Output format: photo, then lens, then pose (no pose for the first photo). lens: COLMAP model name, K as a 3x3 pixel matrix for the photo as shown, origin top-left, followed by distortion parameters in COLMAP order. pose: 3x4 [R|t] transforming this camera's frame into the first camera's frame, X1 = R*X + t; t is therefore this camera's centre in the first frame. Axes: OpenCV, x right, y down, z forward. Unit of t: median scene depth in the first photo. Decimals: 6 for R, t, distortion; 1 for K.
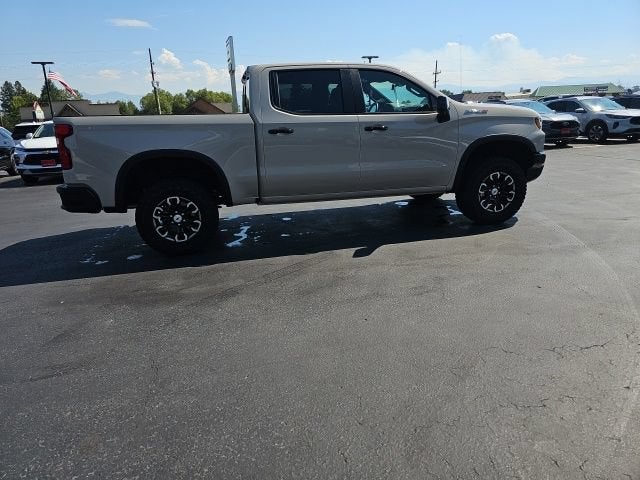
lens RADIAL K [[425.1, 0, 322.7], [0, 425.1, 241.6], [0, 0, 1]] dist [0.054276, -0.042276]
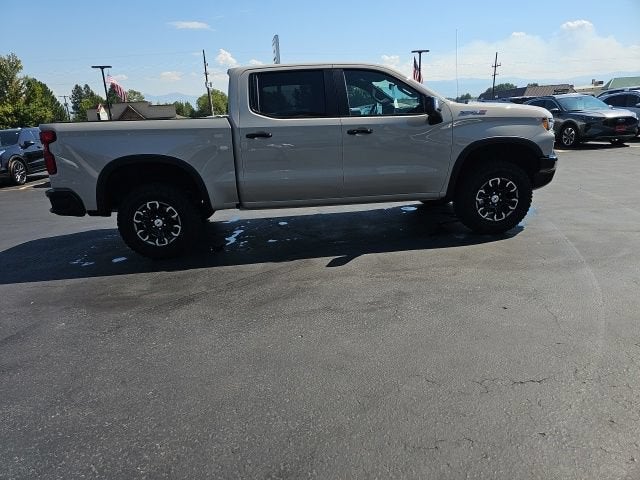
lens RADIAL K [[425.7, 0, 321.4], [0, 425.7, 252.1], [0, 0, 1]] dist [0.053771, -0.041210]
pose [[0.992204, 0.026762, -0.121715, 0.158629], [-0.023473, 0.999322, 0.028377, -0.020994], [0.122391, -0.025299, 0.992159, 0.035996]]
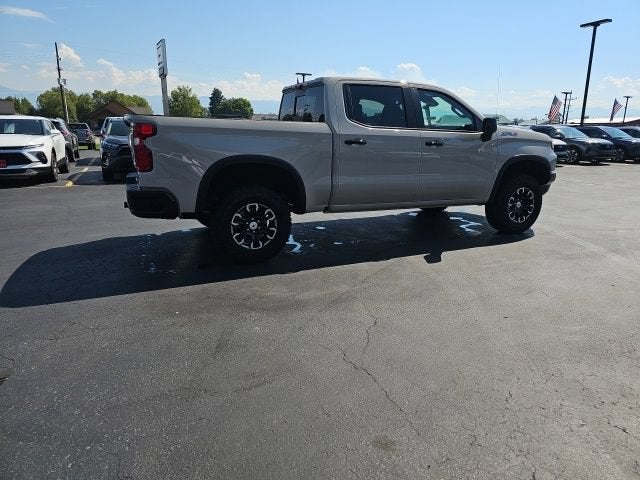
lens RADIAL K [[423.4, 0, 335.2], [0, 423.4, 243.6], [0, 0, 1]] dist [0.059247, -0.044919]
pose [[0.974982, -0.001464, 0.222280, -0.349337], [0.007451, 0.999632, -0.026096, 0.012984], [-0.222160, 0.027099, 0.974634, 0.012577]]
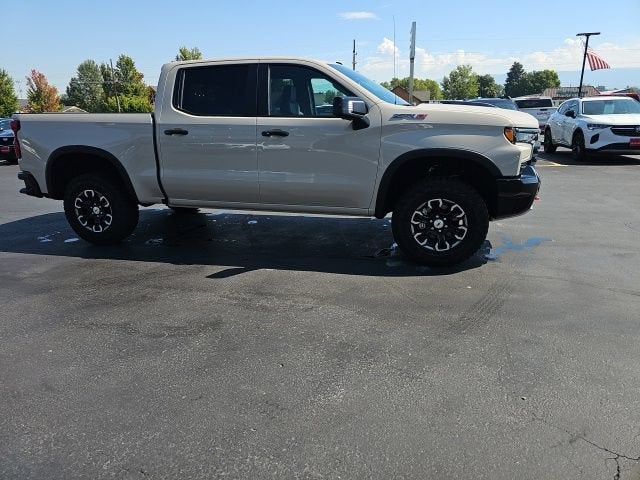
lens RADIAL K [[429.0, 0, 322.0], [0, 429.0, 239.0], [0, 0, 1]] dist [0.054008, -0.043296]
pose [[0.889287, 0.147267, -0.432991, 0.598692], [-0.139173, 0.988978, 0.050530, -0.108849], [0.435660, 0.015325, 0.899981, 0.257337]]
